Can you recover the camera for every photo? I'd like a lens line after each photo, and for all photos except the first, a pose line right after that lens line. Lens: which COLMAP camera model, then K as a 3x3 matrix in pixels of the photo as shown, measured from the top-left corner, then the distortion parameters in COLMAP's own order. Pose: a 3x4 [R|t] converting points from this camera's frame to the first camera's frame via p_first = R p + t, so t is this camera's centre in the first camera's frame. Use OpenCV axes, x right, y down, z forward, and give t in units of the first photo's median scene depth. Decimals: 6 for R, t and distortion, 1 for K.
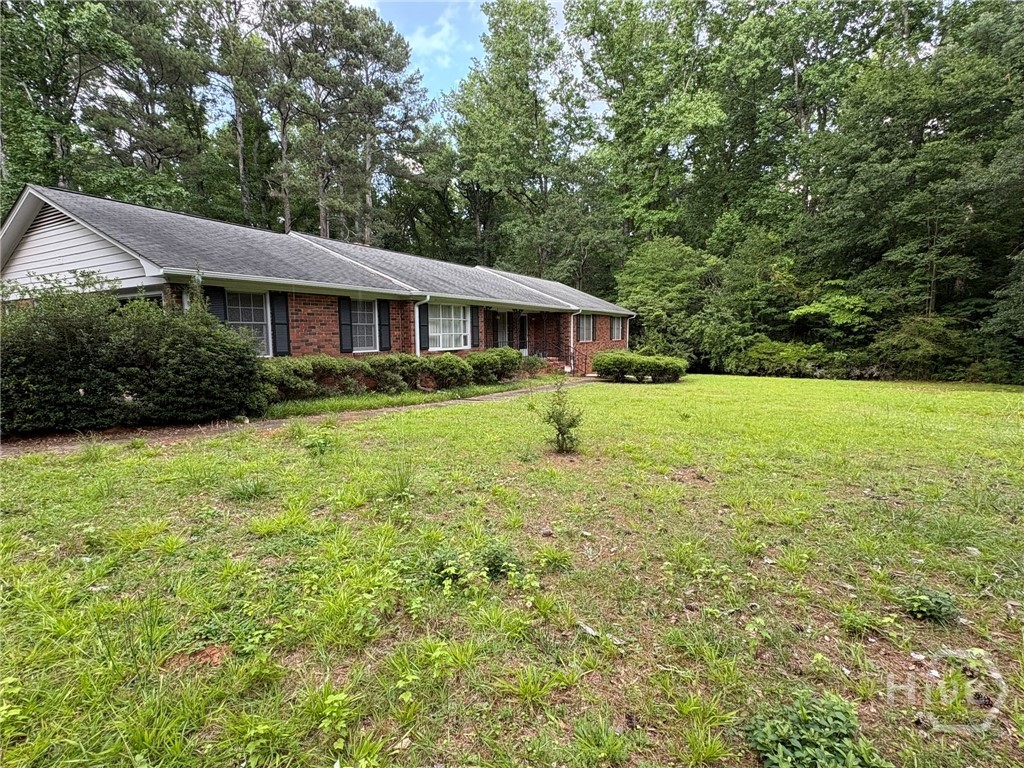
lens RADIAL K [[523.4, 0, 512.0], [0, 523.4, 384.0], [0, 0, 1]] dist [-0.000045, 0.000298]
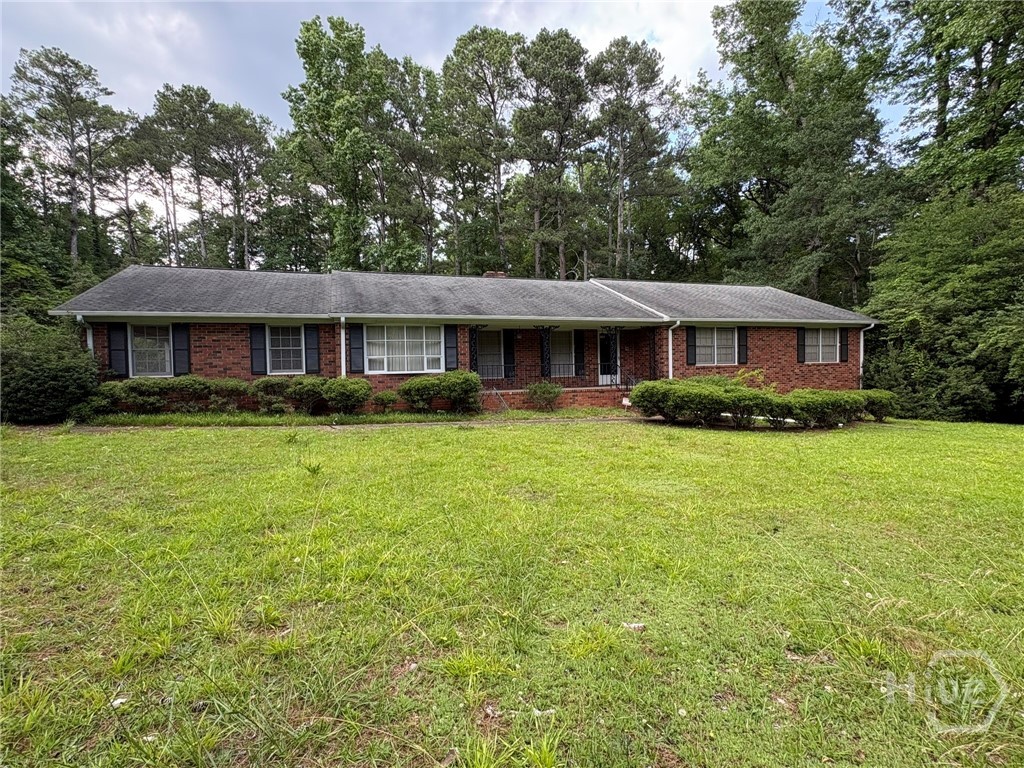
lens RADIAL K [[523.4, 0, 512.0], [0, 523.4, 384.0], [0, 0, 1]] dist [-0.000045, 0.000298]
pose [[0.731207, 0.013446, -0.682023, 0.652216], [-0.052956, 0.997907, -0.037102, -0.022295], [0.680097, 0.063247, 0.730389, 0.452068]]
